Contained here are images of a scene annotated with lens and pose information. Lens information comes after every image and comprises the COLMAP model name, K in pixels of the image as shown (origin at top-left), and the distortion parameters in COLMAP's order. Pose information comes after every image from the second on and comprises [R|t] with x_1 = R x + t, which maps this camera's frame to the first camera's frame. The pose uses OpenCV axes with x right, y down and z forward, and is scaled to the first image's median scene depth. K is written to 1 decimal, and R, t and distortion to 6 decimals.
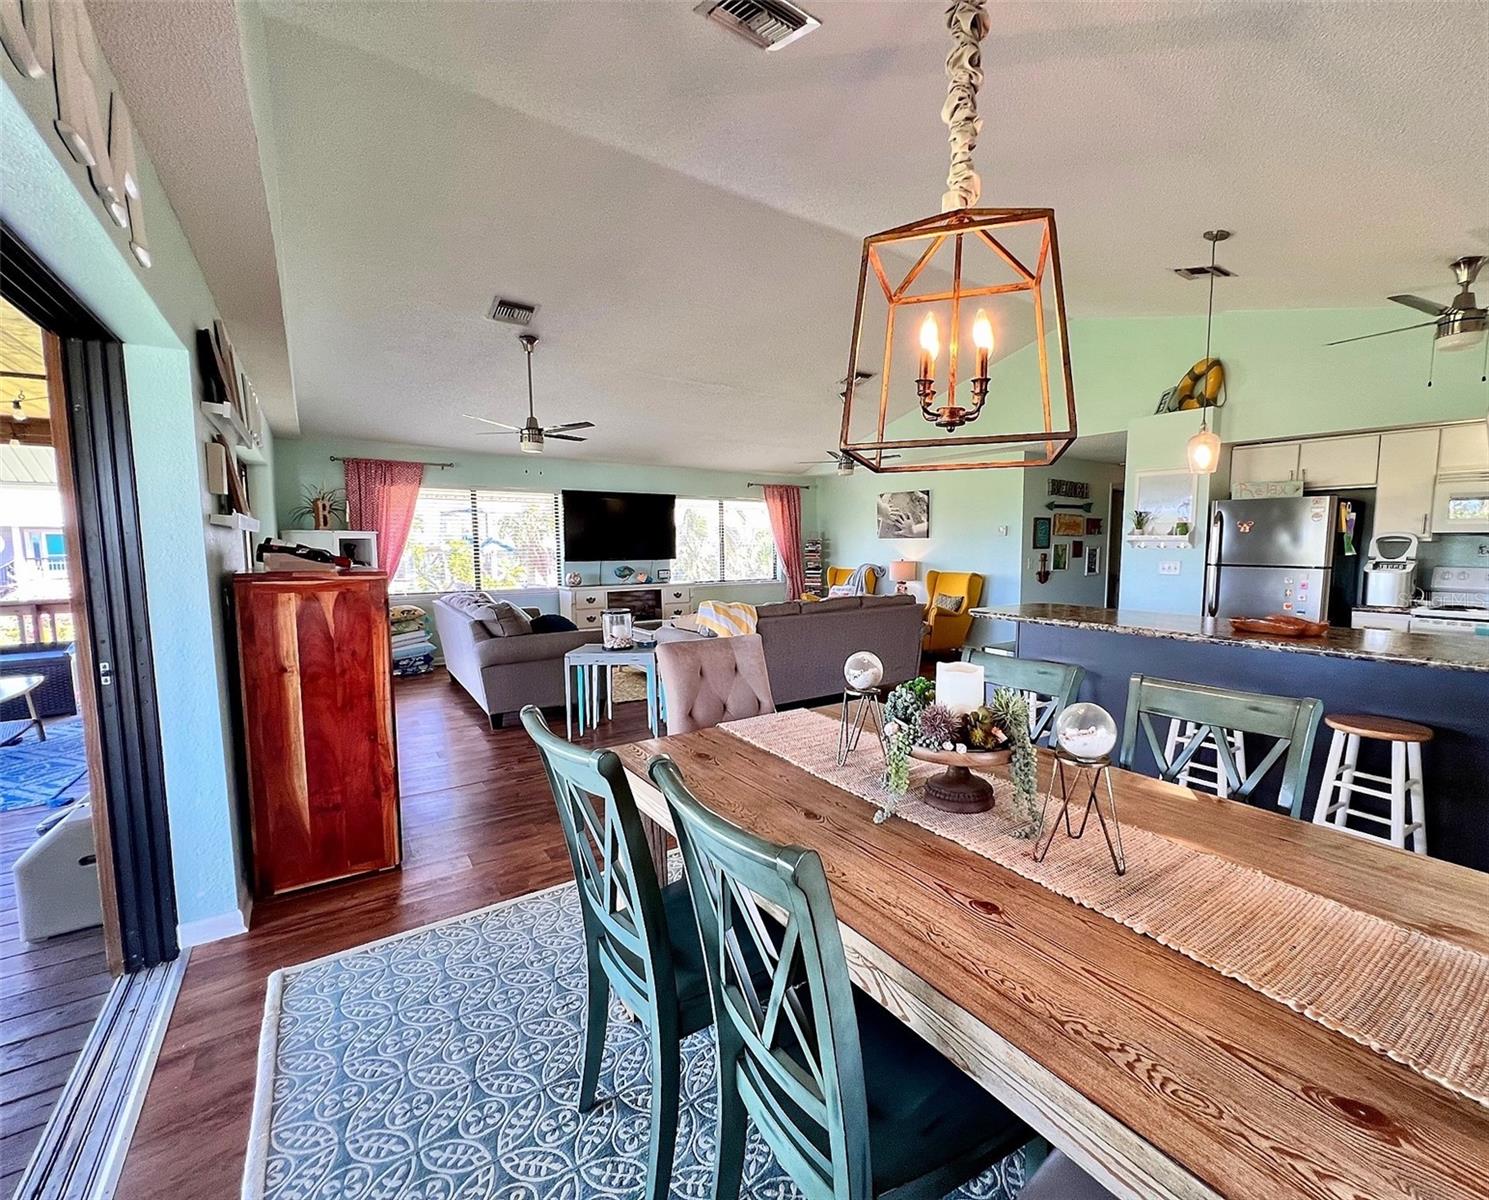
lens RADIAL K [[643.7, 0, 807.0], [0, 643.7, 633.7], [0, 0, 1]] dist [0.001290, 0.000180]
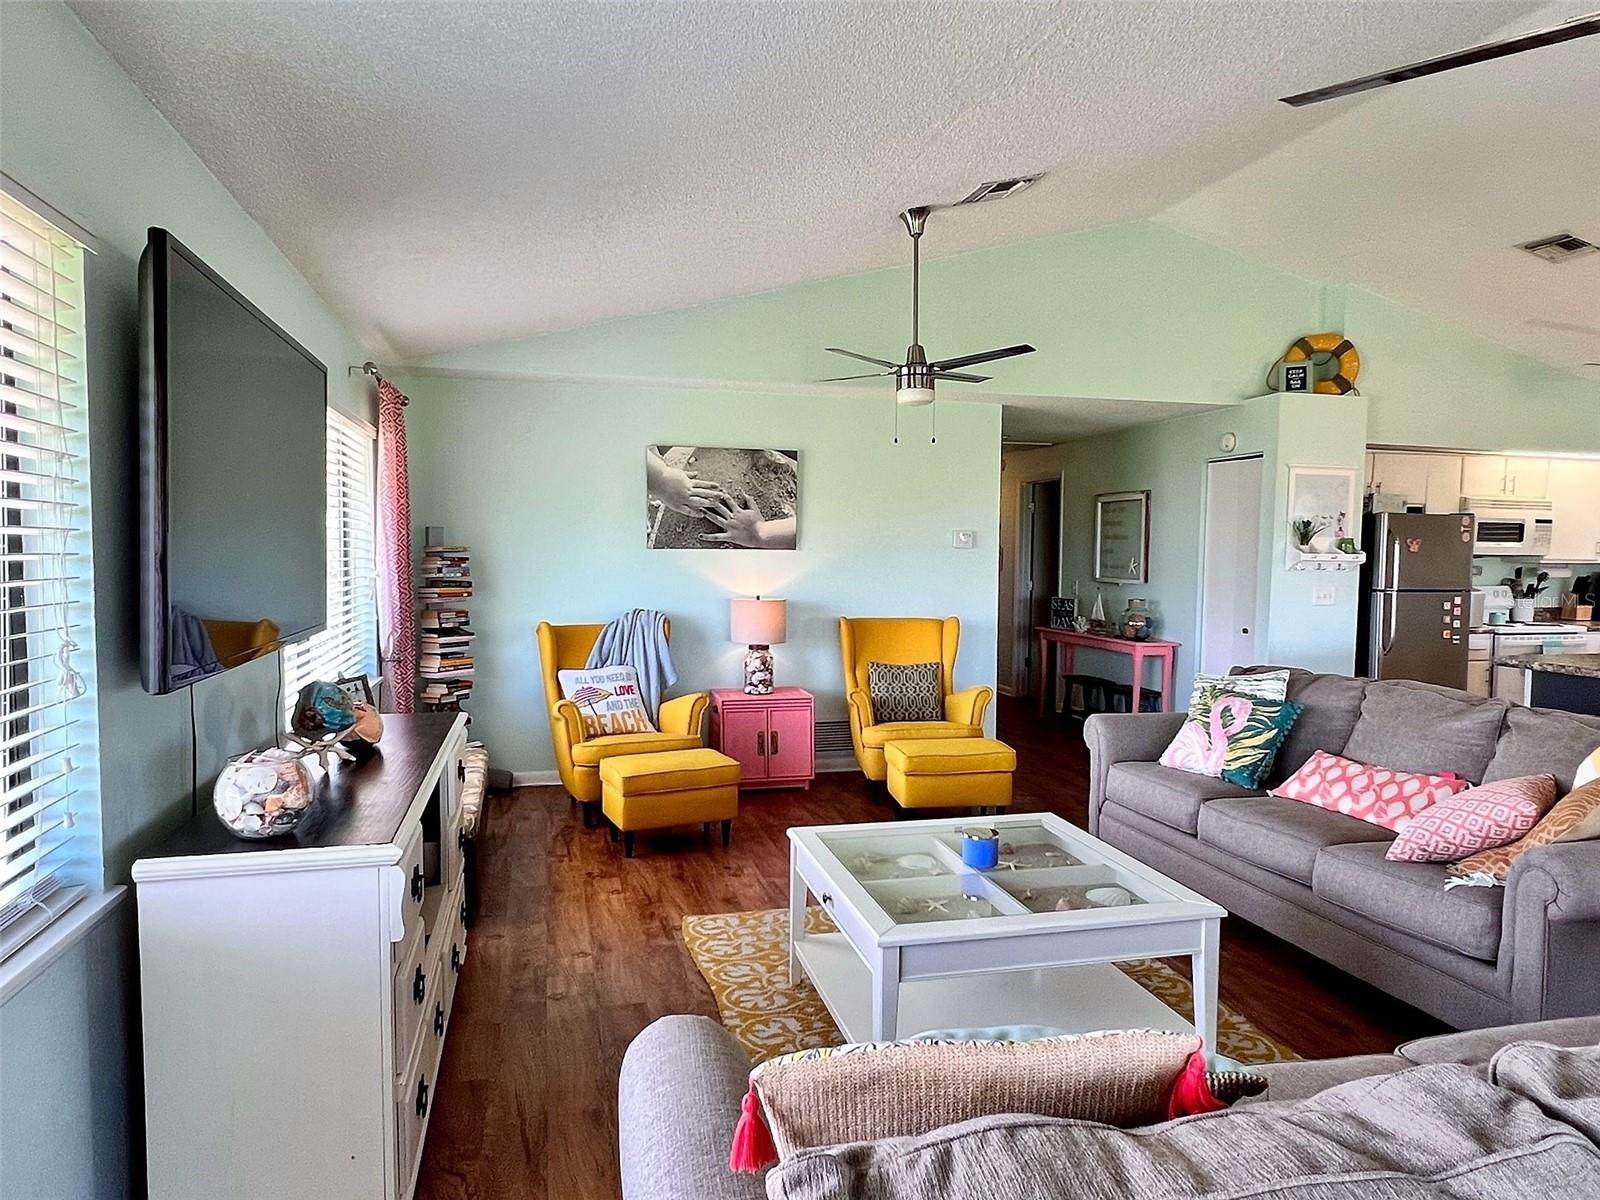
lens RADIAL K [[1015.3, 0, 800.0], [0, 1015.3, 600.0], [0, 0, 1]] dist [0.000149, -0.000691]
pose [[0.395149, -0.039734, 0.917757, -0.505515], [0.121535, 0.992543, -0.009356, -0.106788], [-0.910542, 0.115236, 0.397032, 0.717420]]
